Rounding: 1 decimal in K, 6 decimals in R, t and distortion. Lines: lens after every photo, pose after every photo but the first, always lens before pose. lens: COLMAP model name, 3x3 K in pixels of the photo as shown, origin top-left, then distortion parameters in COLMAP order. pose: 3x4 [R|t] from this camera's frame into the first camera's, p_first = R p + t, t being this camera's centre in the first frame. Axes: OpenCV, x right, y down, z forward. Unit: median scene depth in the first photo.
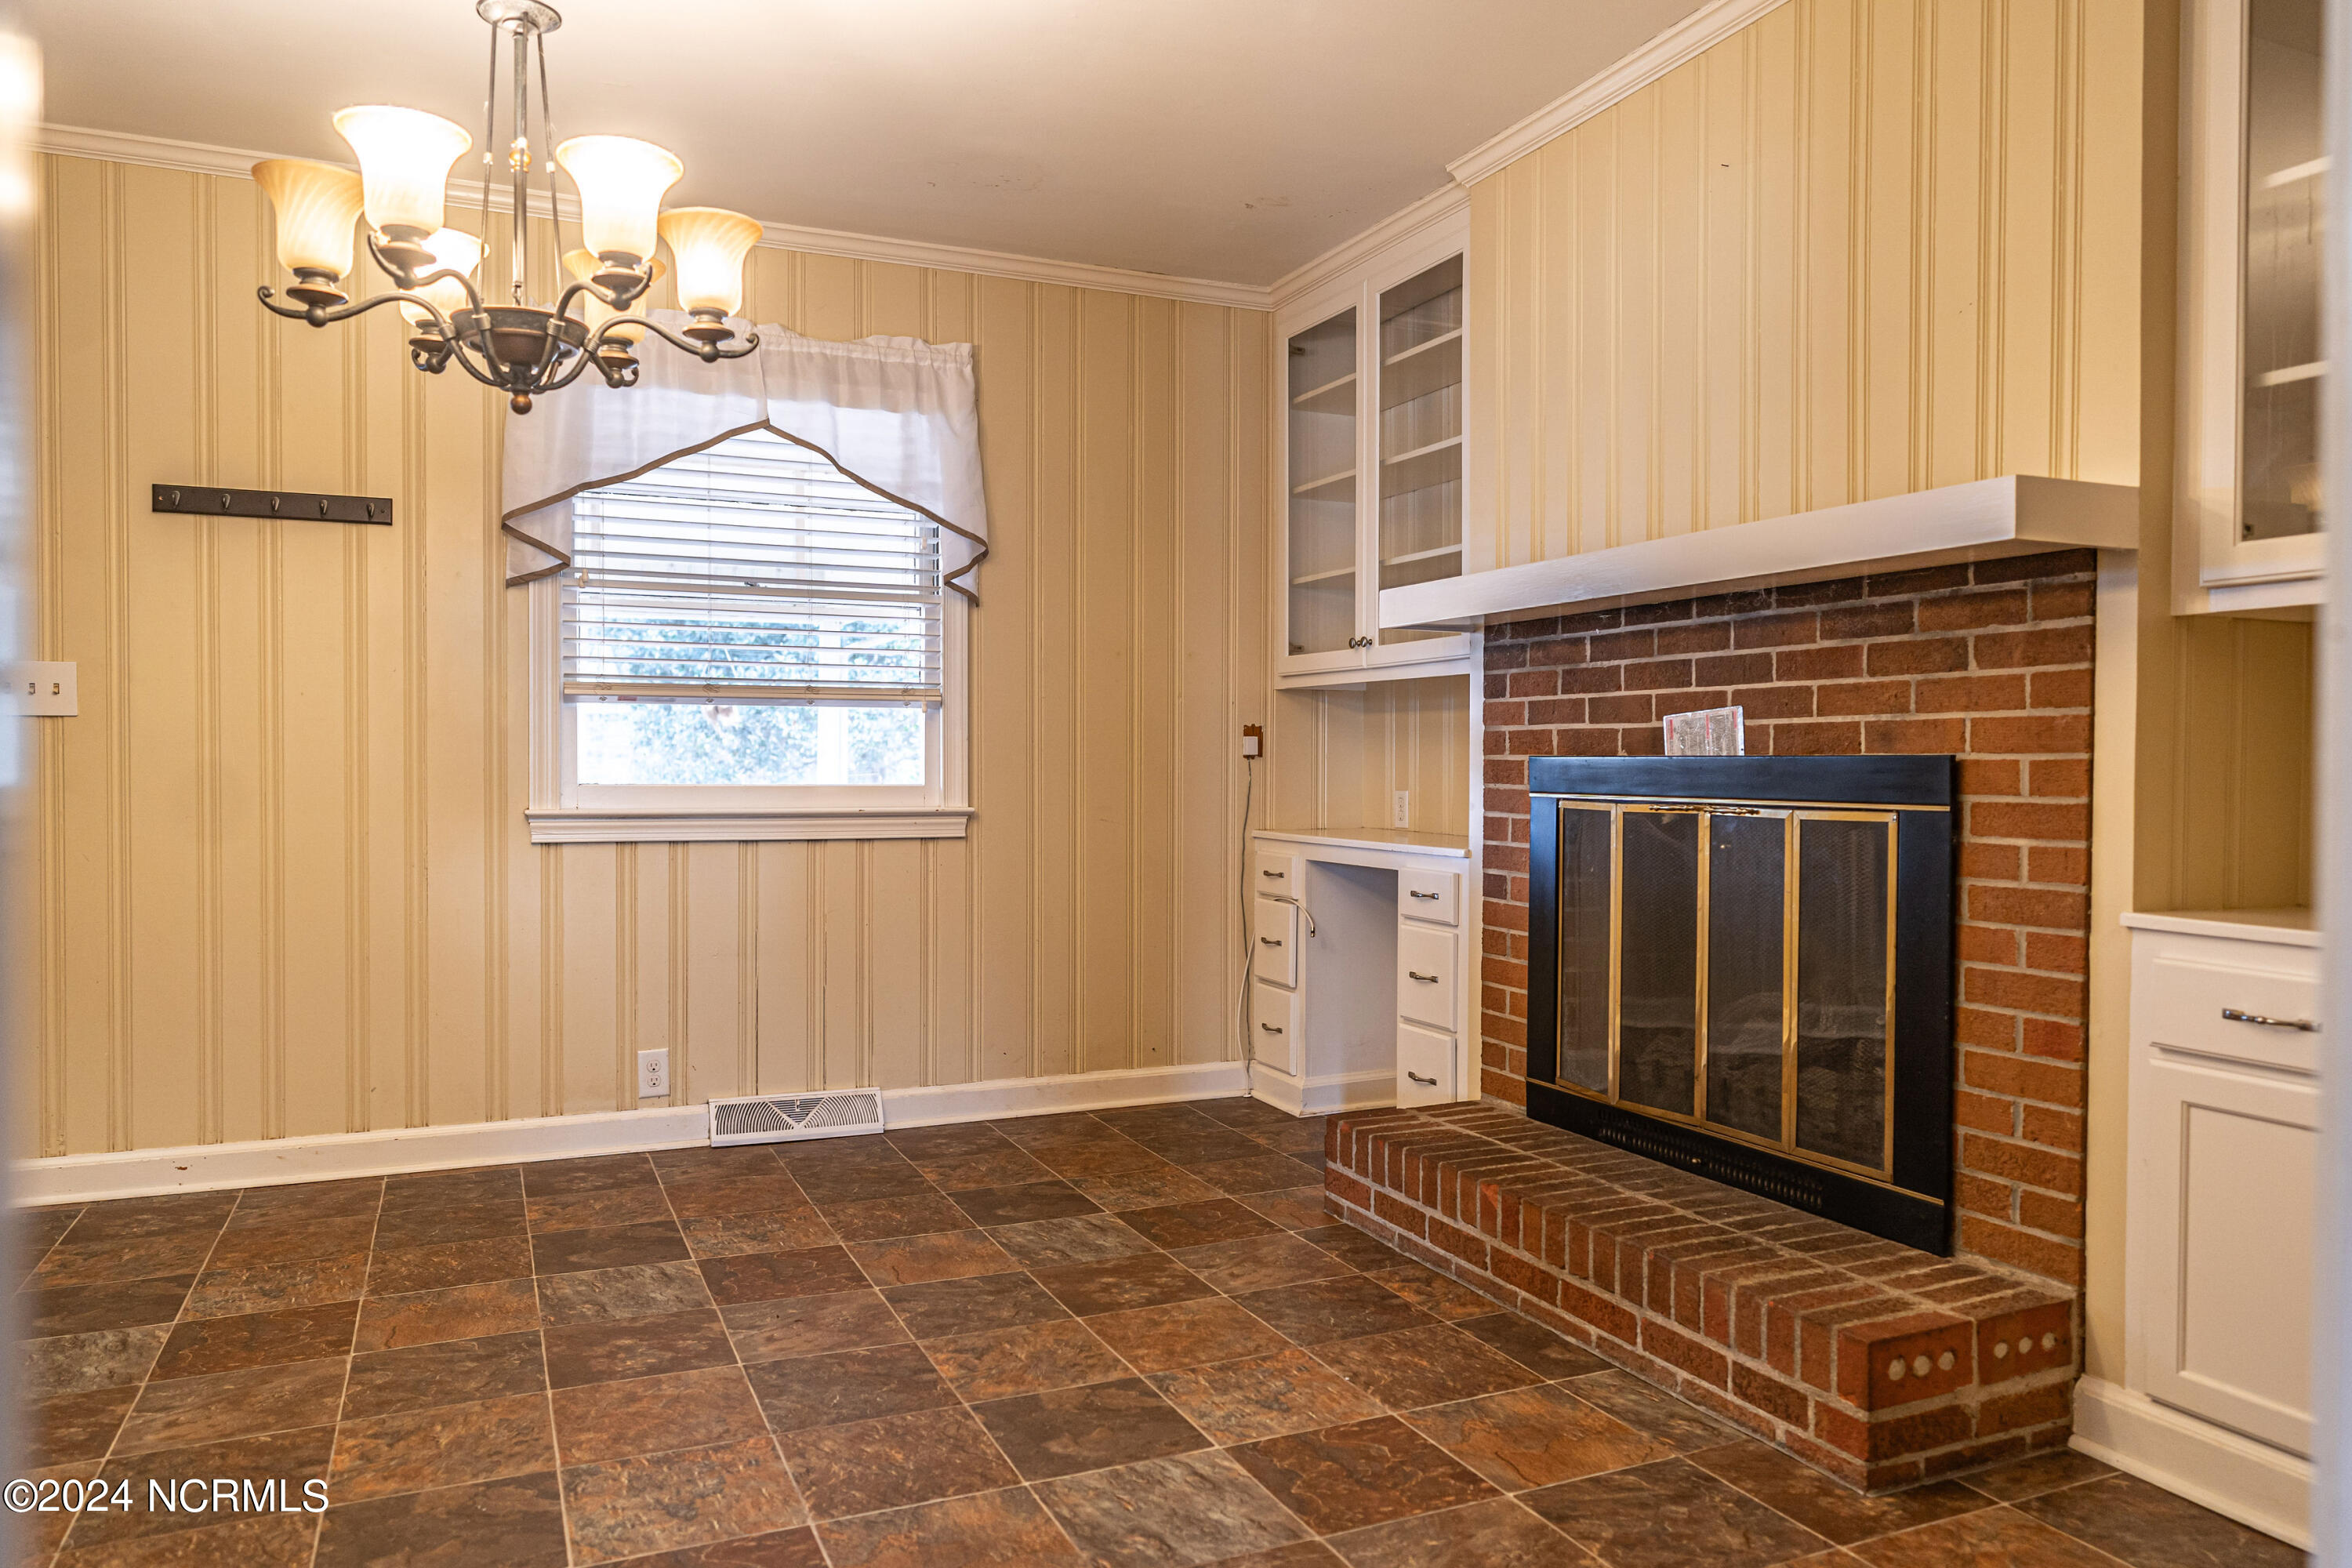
lens RADIAL K [[1597.8, 0, 1155.9], [0, 1597.8, 787.3], [0, 0, 1]] dist [-0.005816, -0.000634]
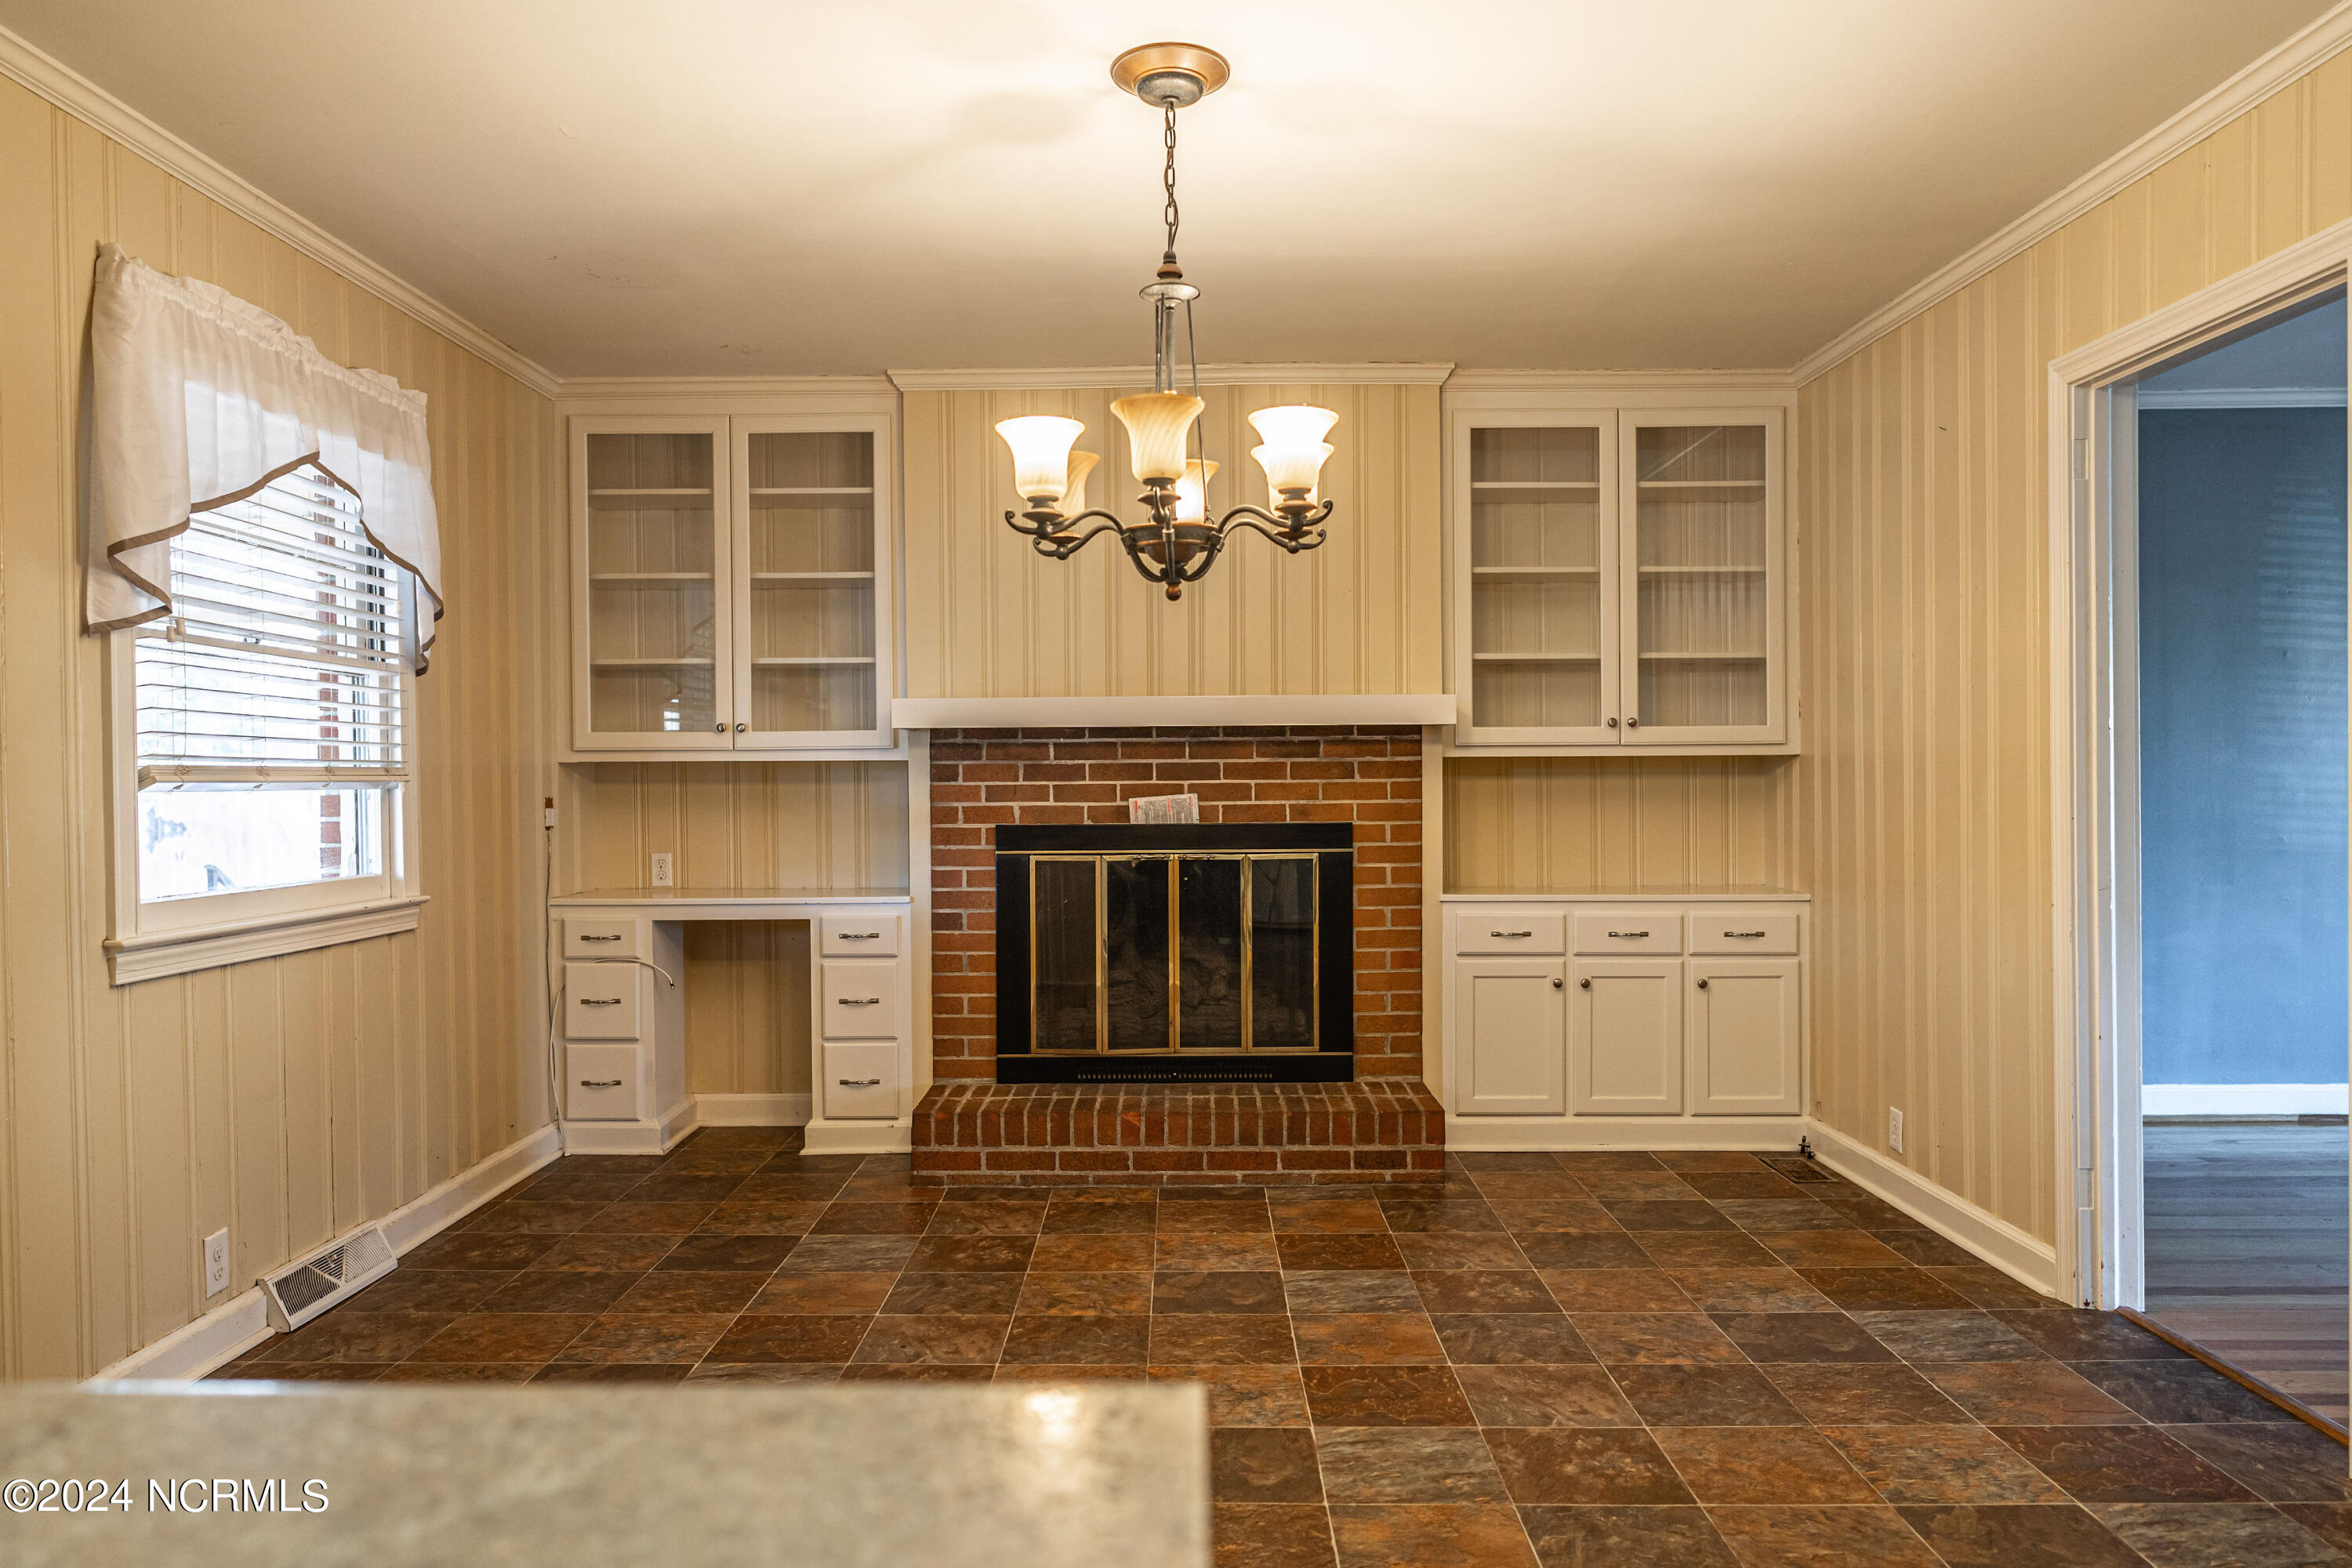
lens RADIAL K [[1597.8, 0, 1155.9], [0, 1597.8, 787.3], [0, 0, 1]] dist [-0.005816, -0.000634]
pose [[0.410761, -0.014035, 0.911635, -1.135486], [0.023734, 0.999707, 0.004697, -0.064286], [-0.911434, 0.019707, 0.410974, 0.343997]]
